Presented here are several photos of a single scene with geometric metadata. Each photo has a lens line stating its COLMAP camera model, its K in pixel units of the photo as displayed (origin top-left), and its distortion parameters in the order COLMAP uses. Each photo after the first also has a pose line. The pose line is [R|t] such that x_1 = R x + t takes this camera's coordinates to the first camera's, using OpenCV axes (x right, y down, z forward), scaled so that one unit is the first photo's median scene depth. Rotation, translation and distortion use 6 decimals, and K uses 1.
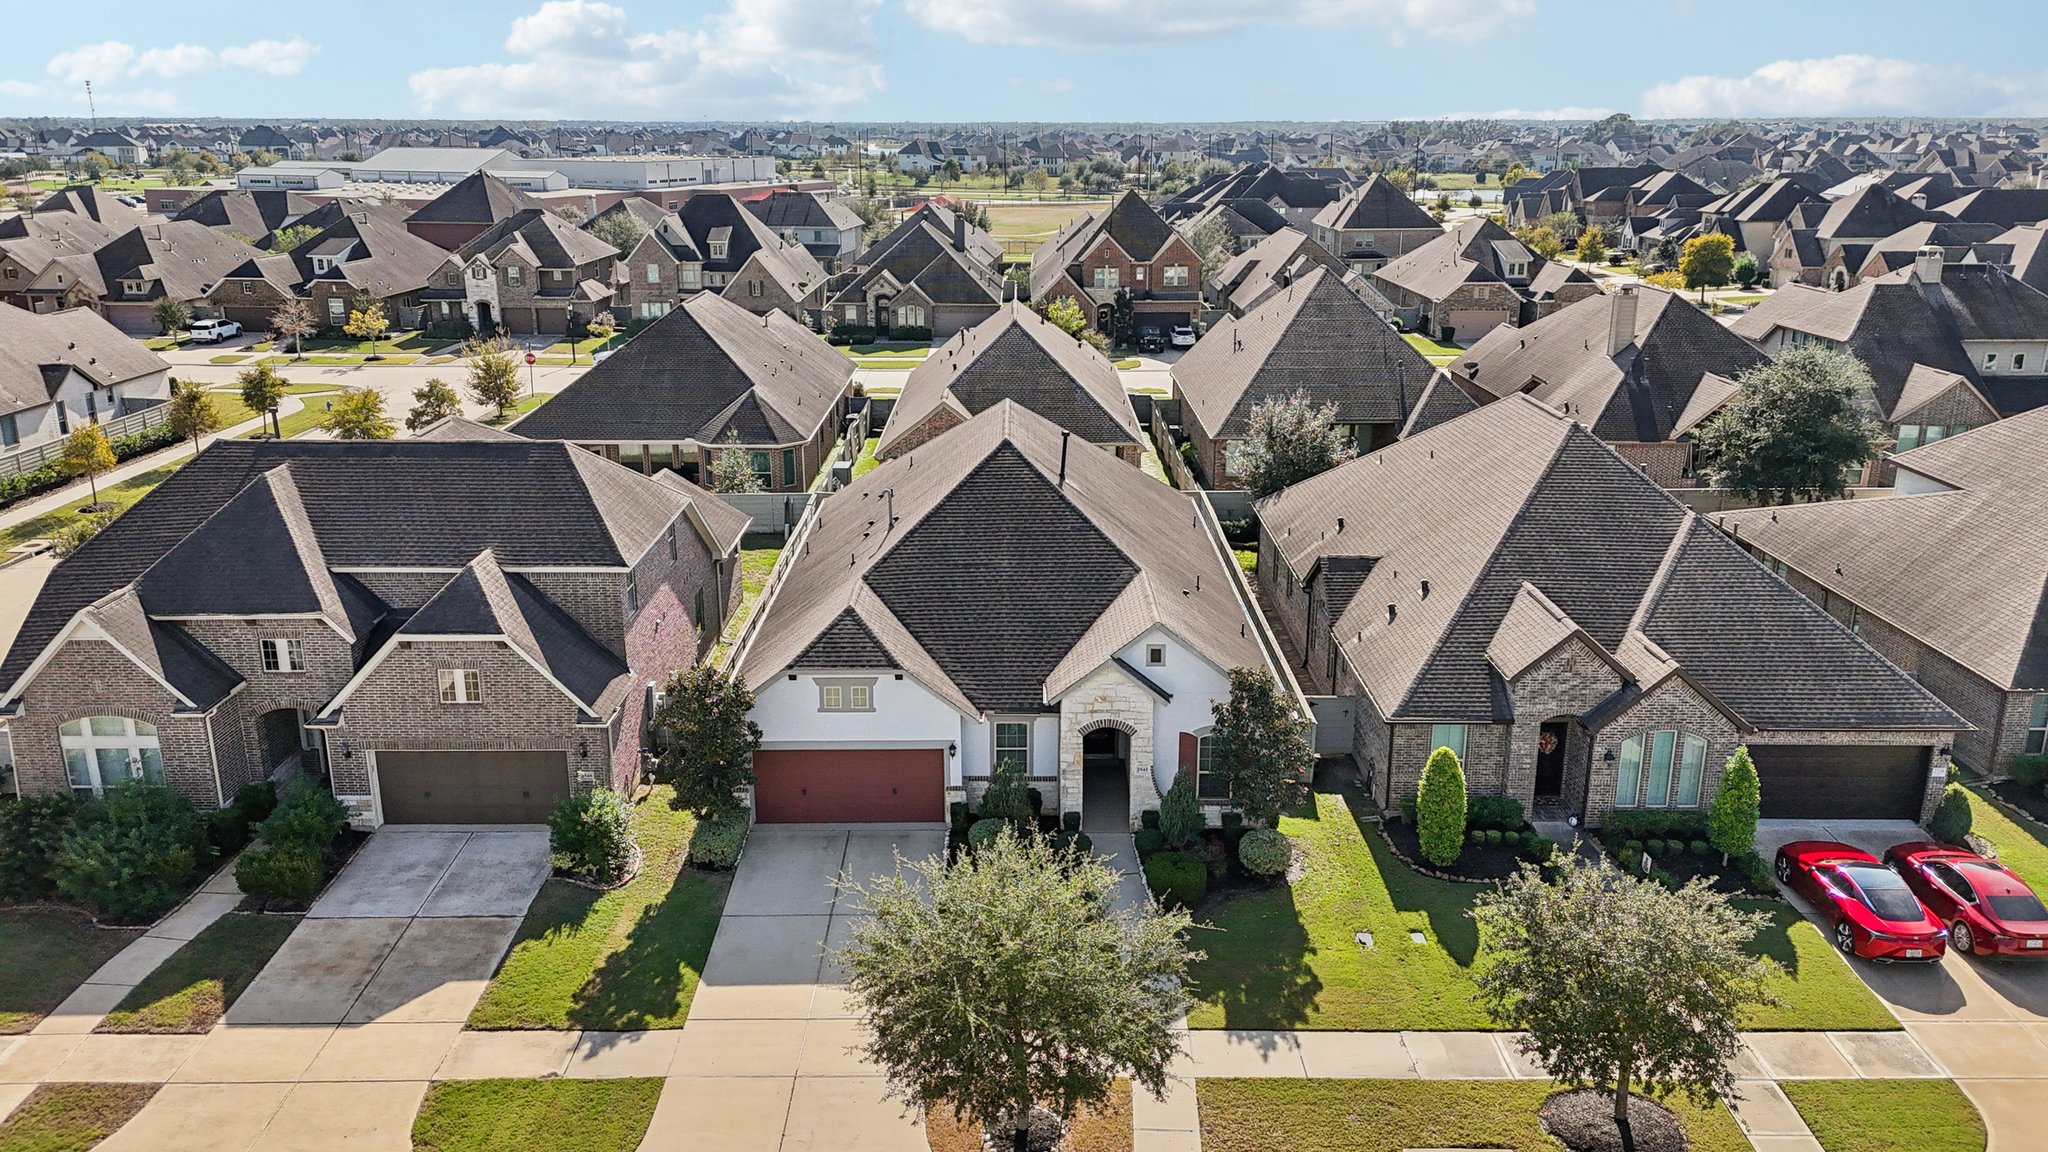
lens RADIAL K [[1504.5, 0, 1024.0], [0, 1504.5, 576.0], [0, 0, 1]] dist [0.082668, -0.080504]
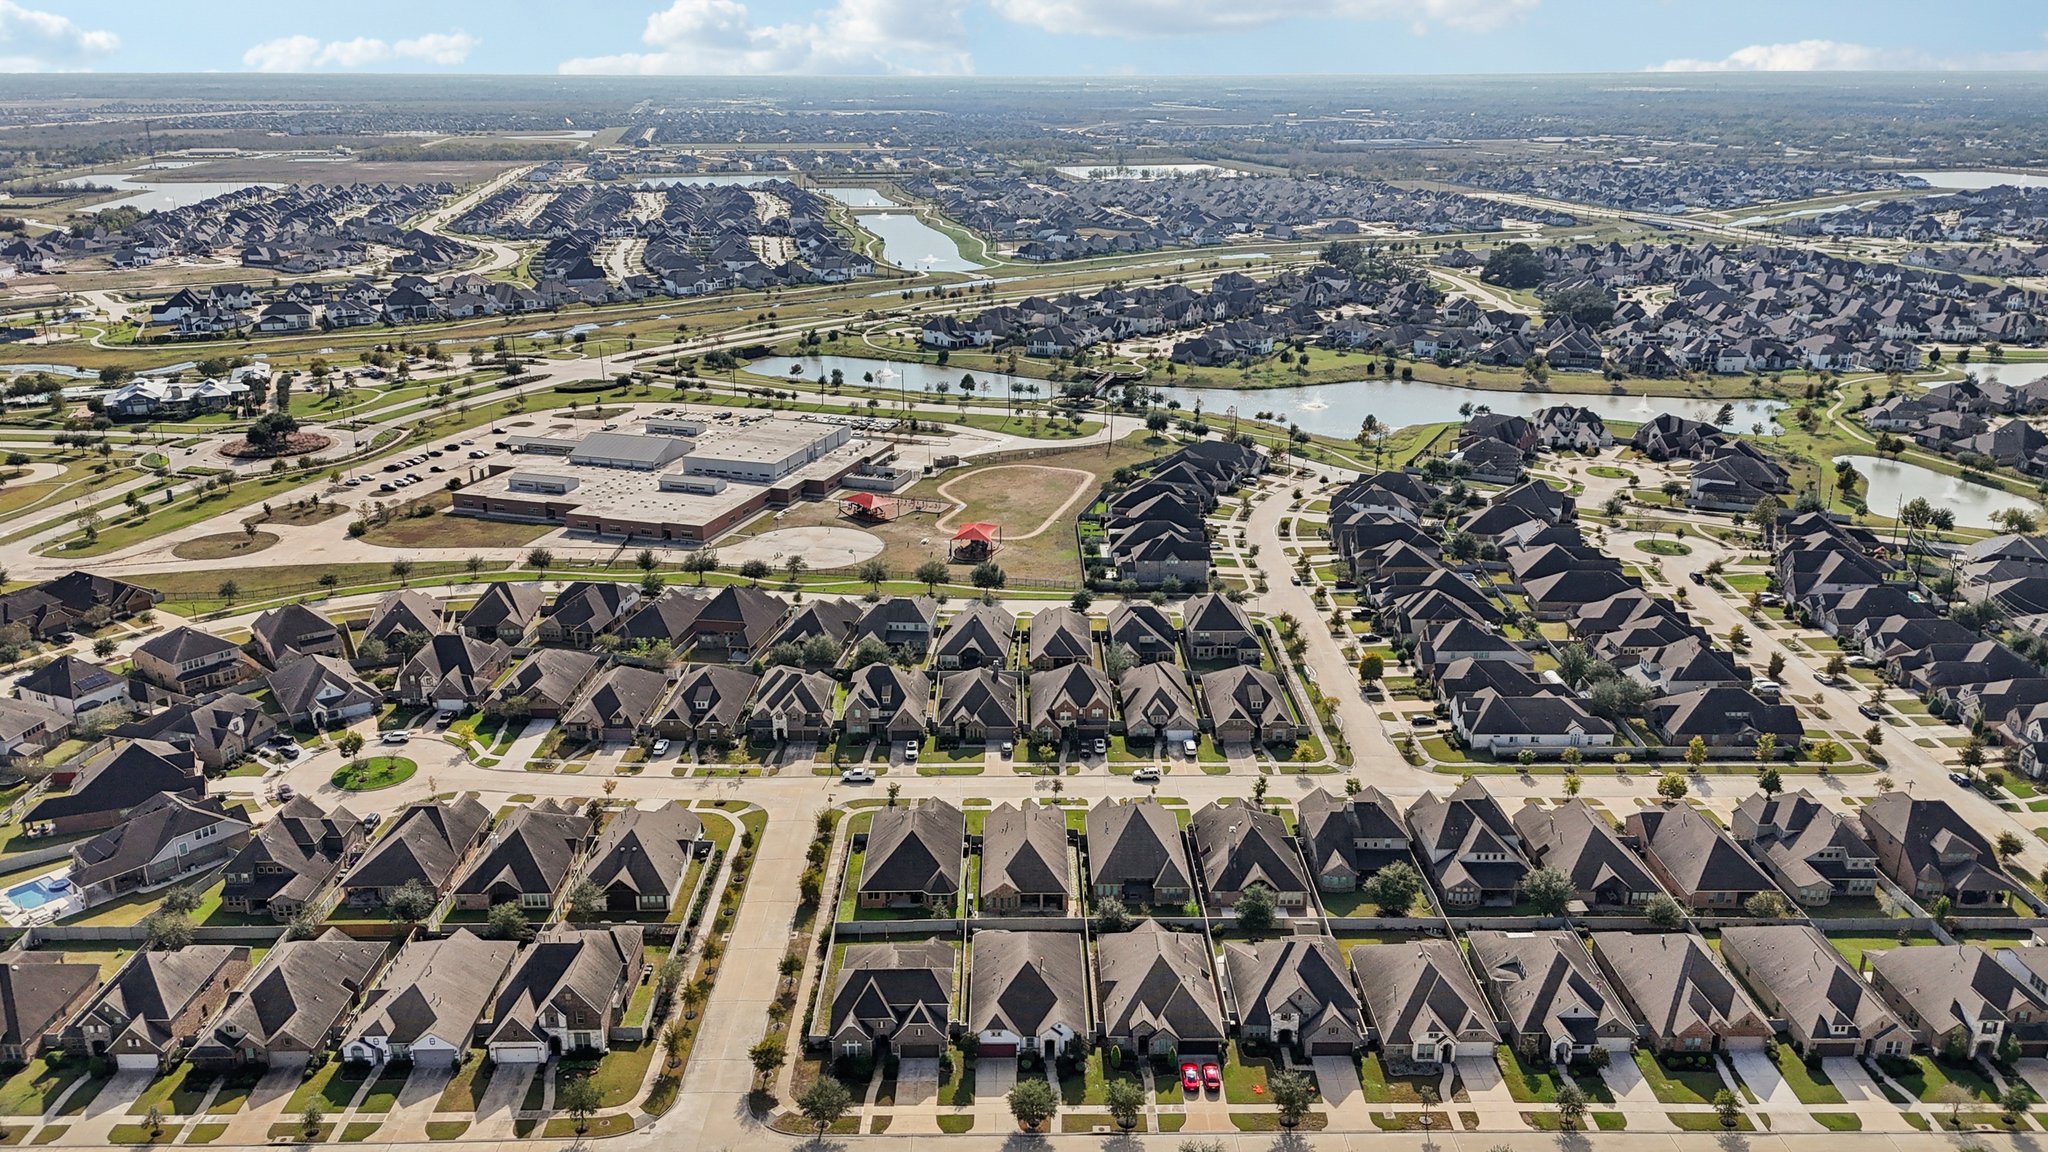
lens RADIAL K [[1498.5, 0, 1032.0], [0, 1498.5, 574.9], [0, 0, 1]] dist [0.095018, -0.106681]
pose [[0.999955, -0.001264, 0.009378, -0.046061], [0.001015, 0.999648, 0.026525, -1.518038], [-0.009409, -0.026514, 0.999604, -3.814705]]
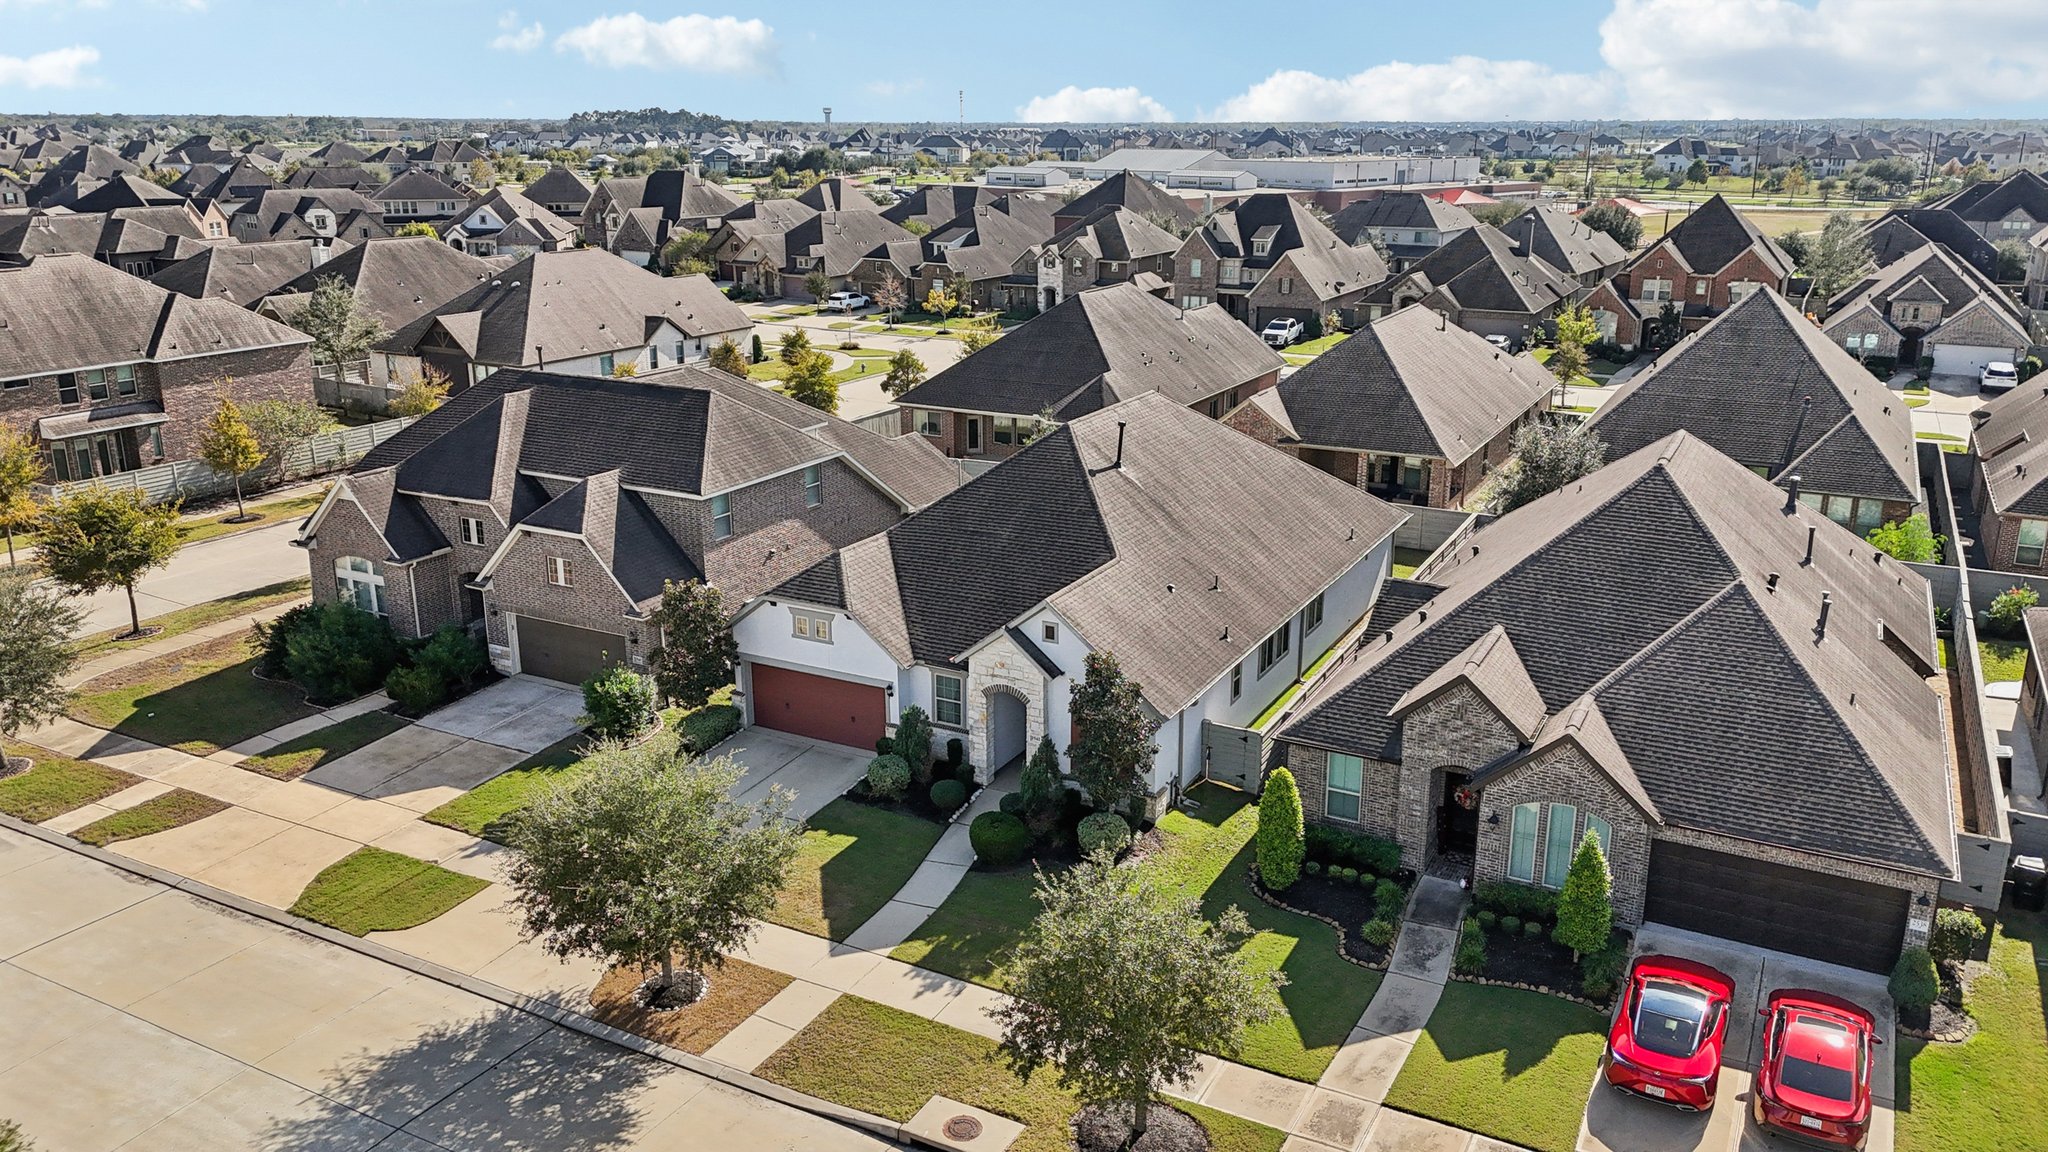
lens RADIAL K [[1498.5, 0, 1032.0], [0, 1498.5, 574.9], [0, 0, 1]] dist [0.095018, -0.106681]
pose [[0.882589, 0.136702, -0.449832, 0.525960], [-0.136936, 0.990056, 0.032200, -0.018387], [0.449761, 0.033179, 0.892532, 0.056077]]
